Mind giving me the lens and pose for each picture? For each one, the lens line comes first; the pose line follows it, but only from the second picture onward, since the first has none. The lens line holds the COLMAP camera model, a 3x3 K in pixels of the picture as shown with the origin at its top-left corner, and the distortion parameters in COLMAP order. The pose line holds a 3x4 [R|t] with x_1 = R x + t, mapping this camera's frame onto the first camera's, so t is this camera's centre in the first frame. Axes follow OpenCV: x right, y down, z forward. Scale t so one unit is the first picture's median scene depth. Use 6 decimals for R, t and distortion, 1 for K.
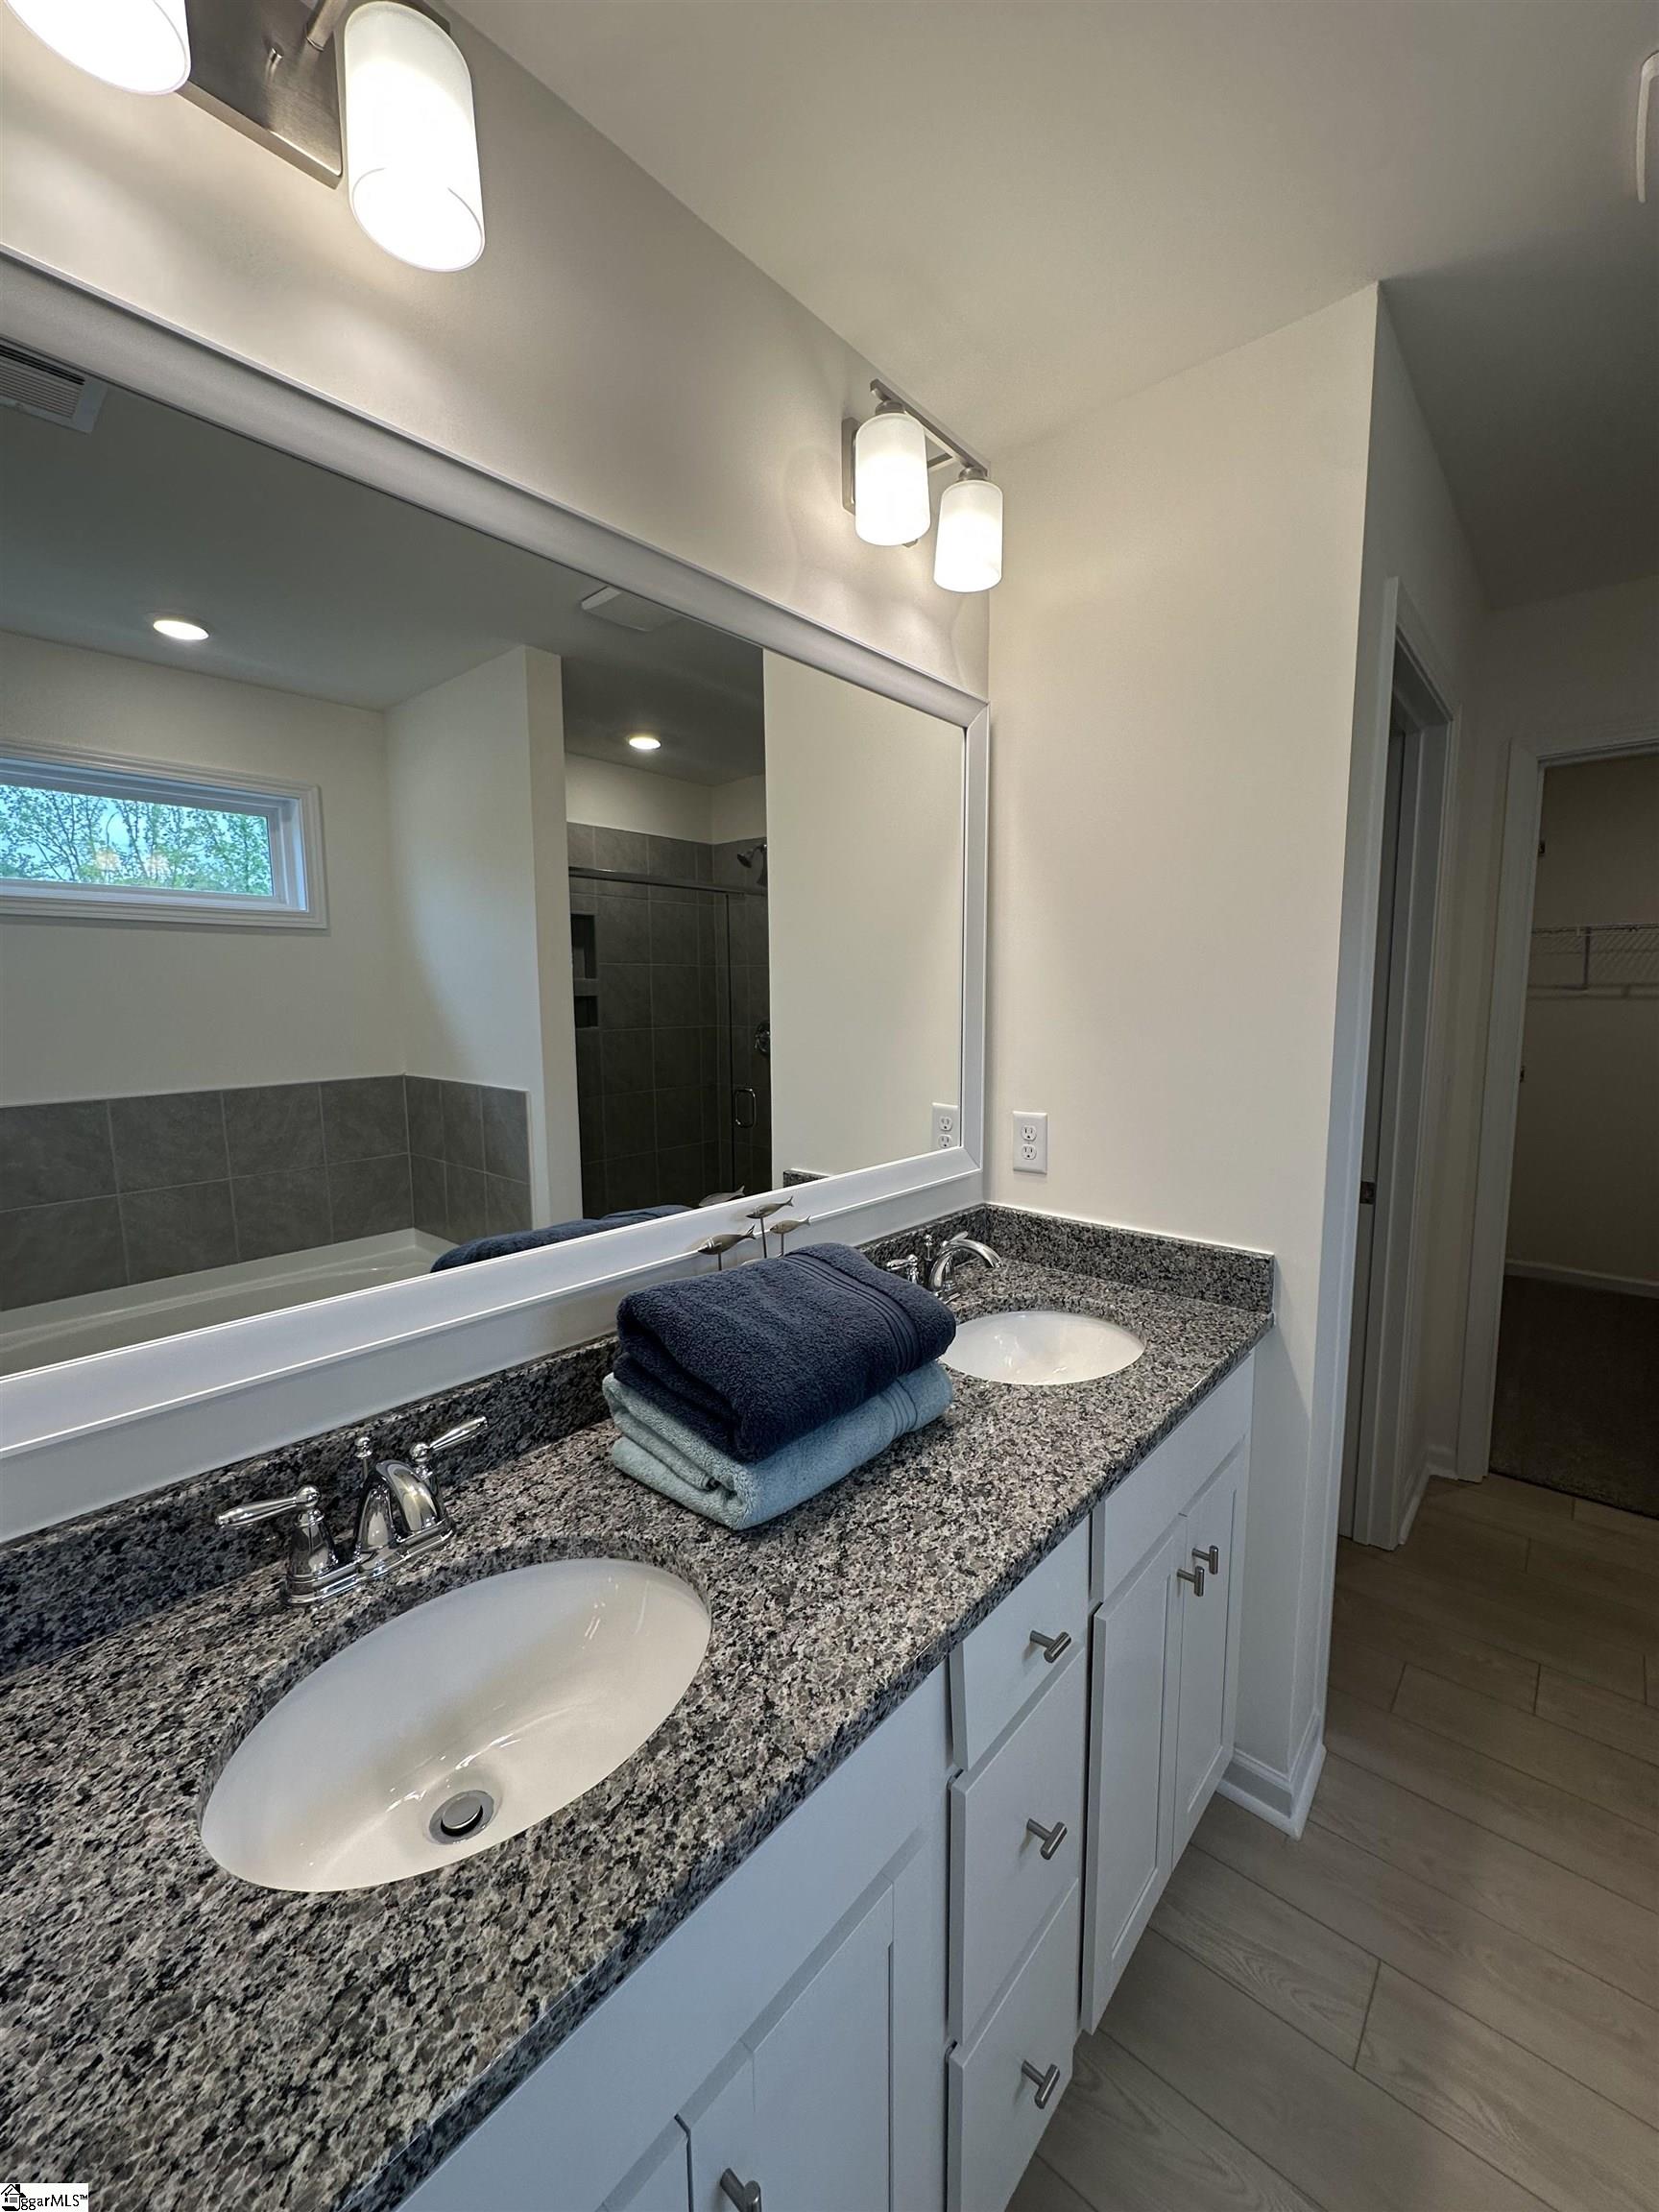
lens RADIAL K [[881.2, 0, 836.0], [0, 881.2, 1107.0], [0, 0, 1]] dist [-0.004755, 0.001358]
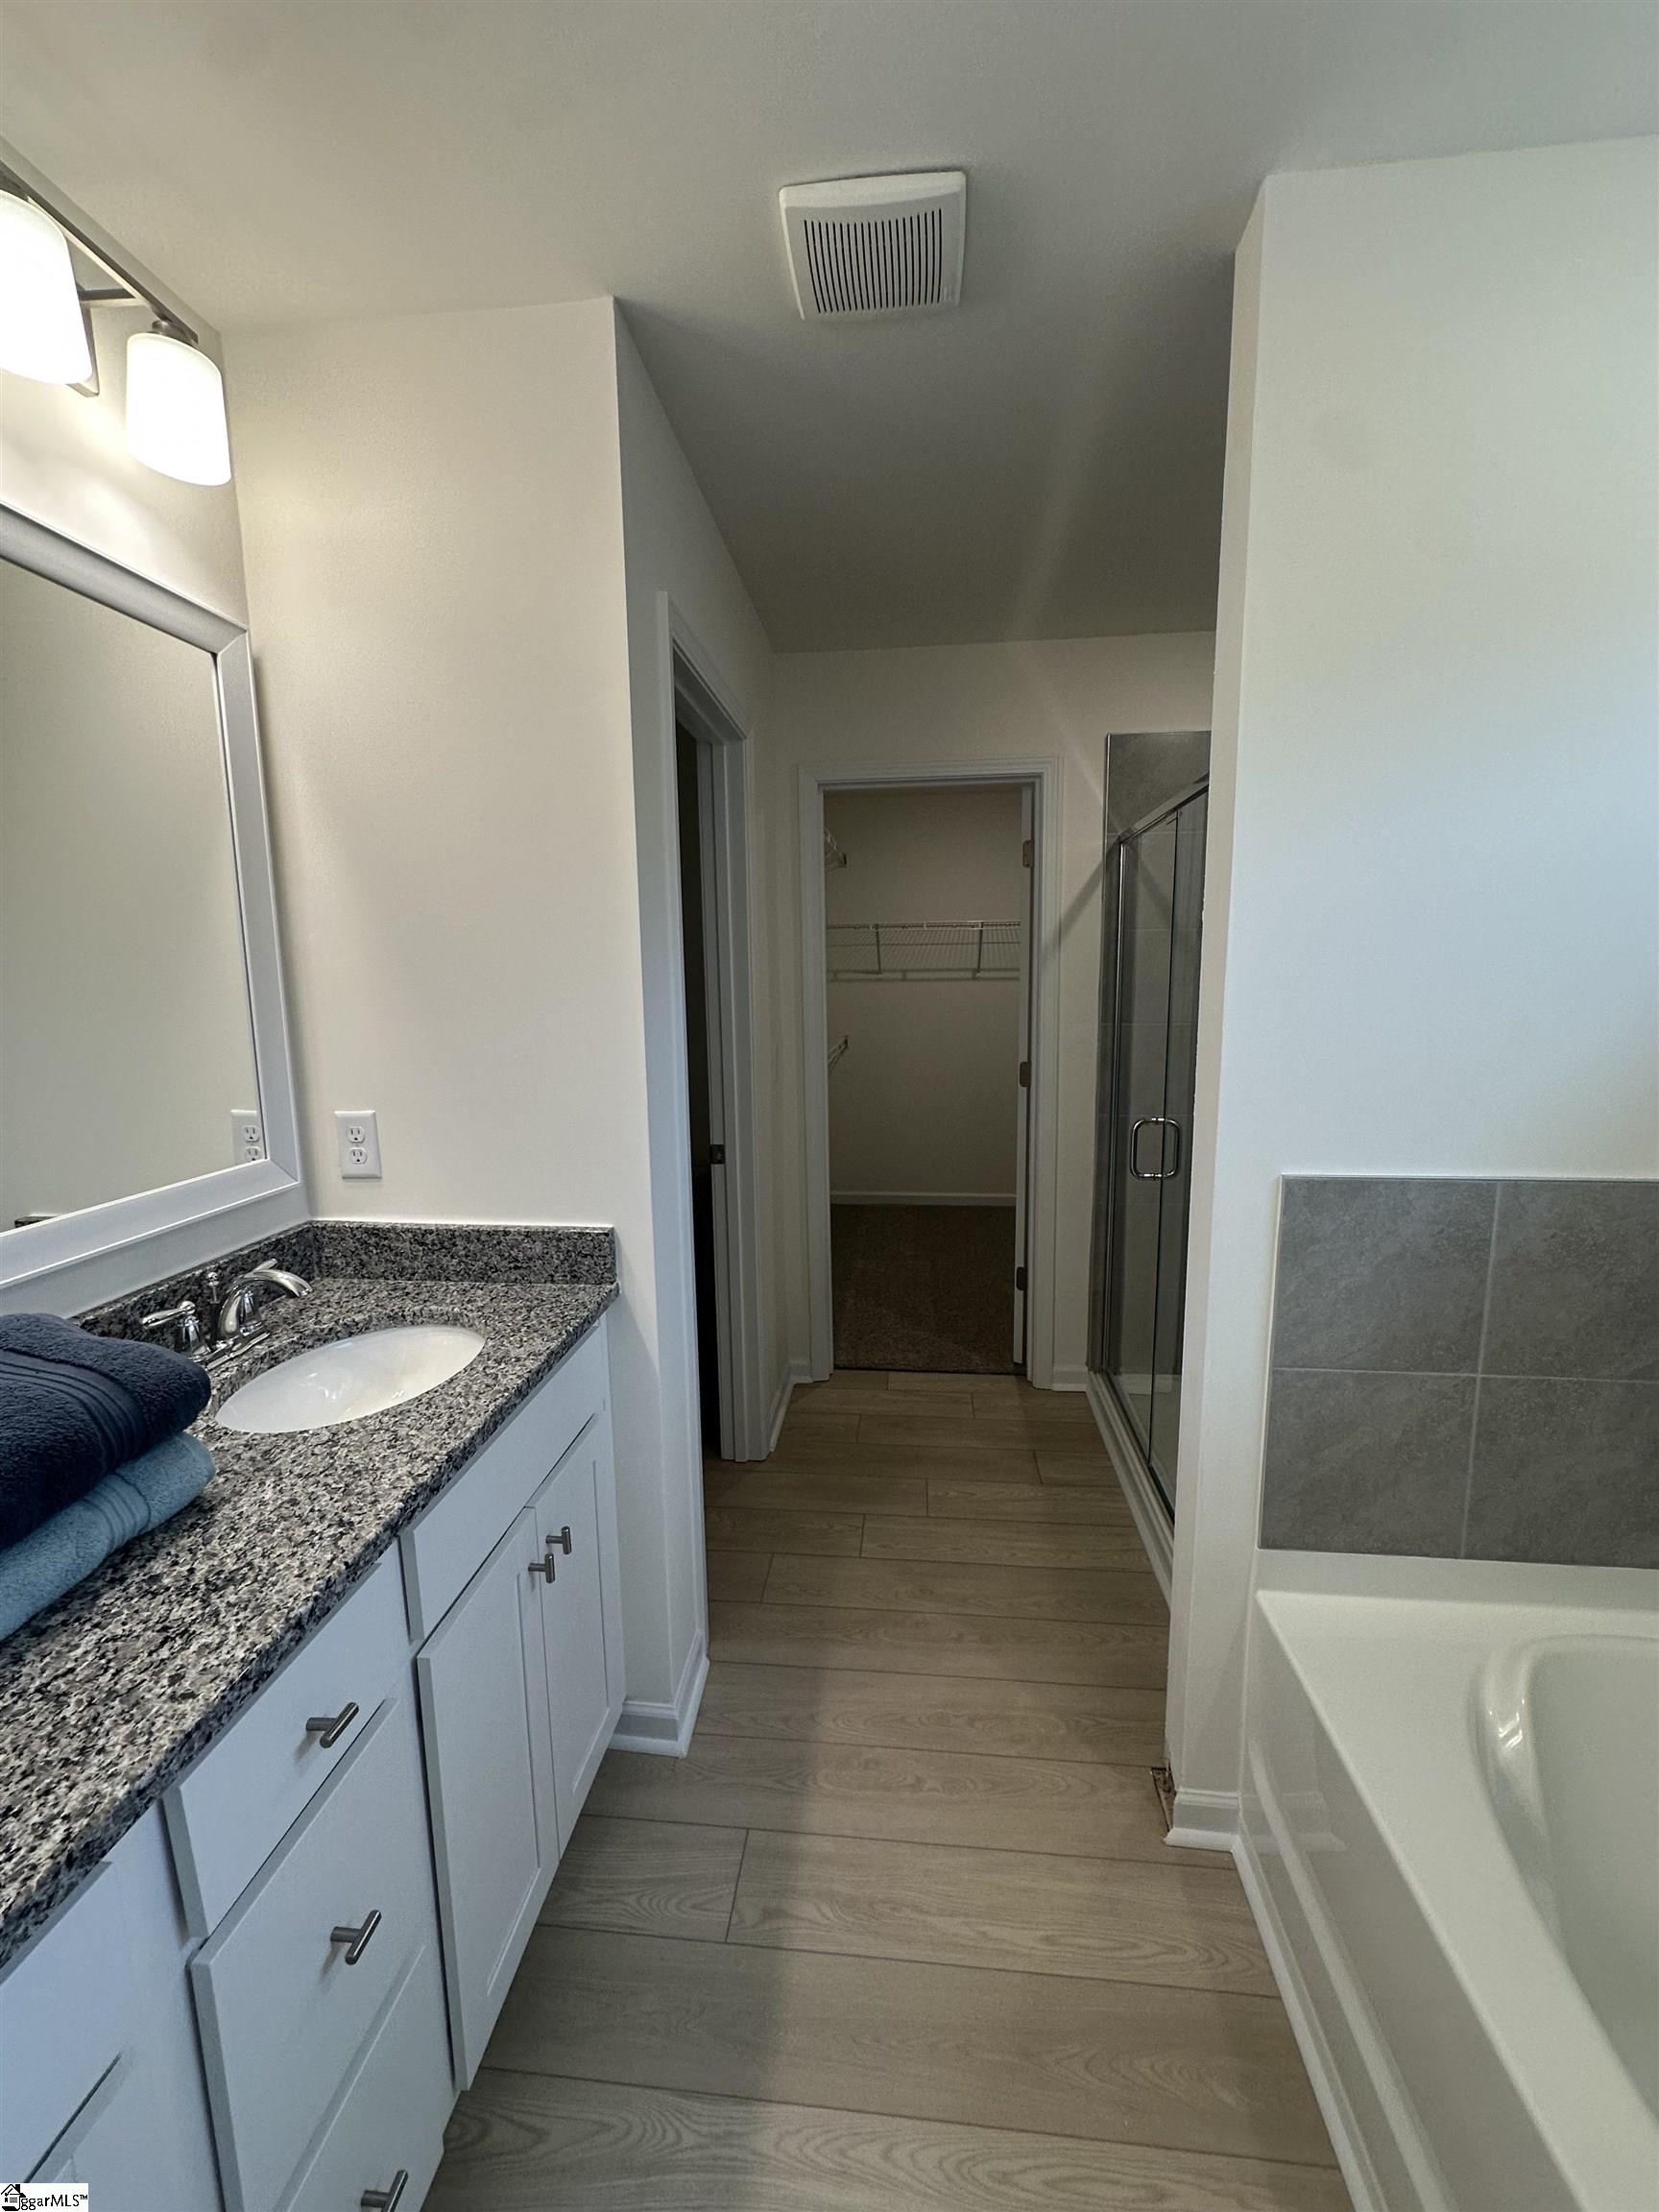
lens RADIAL K [[881.2, 0, 825.6], [0, 881.2, 1108.8], [0, 0, 1]] dist [-0.004755, 0.001358]
pose [[0.813777, -0.089270, 0.574280, 0.121986], [0.079728, 0.995938, 0.041838, 0.005653], [-0.575682, 0.011740, 0.817589, 0.003407]]
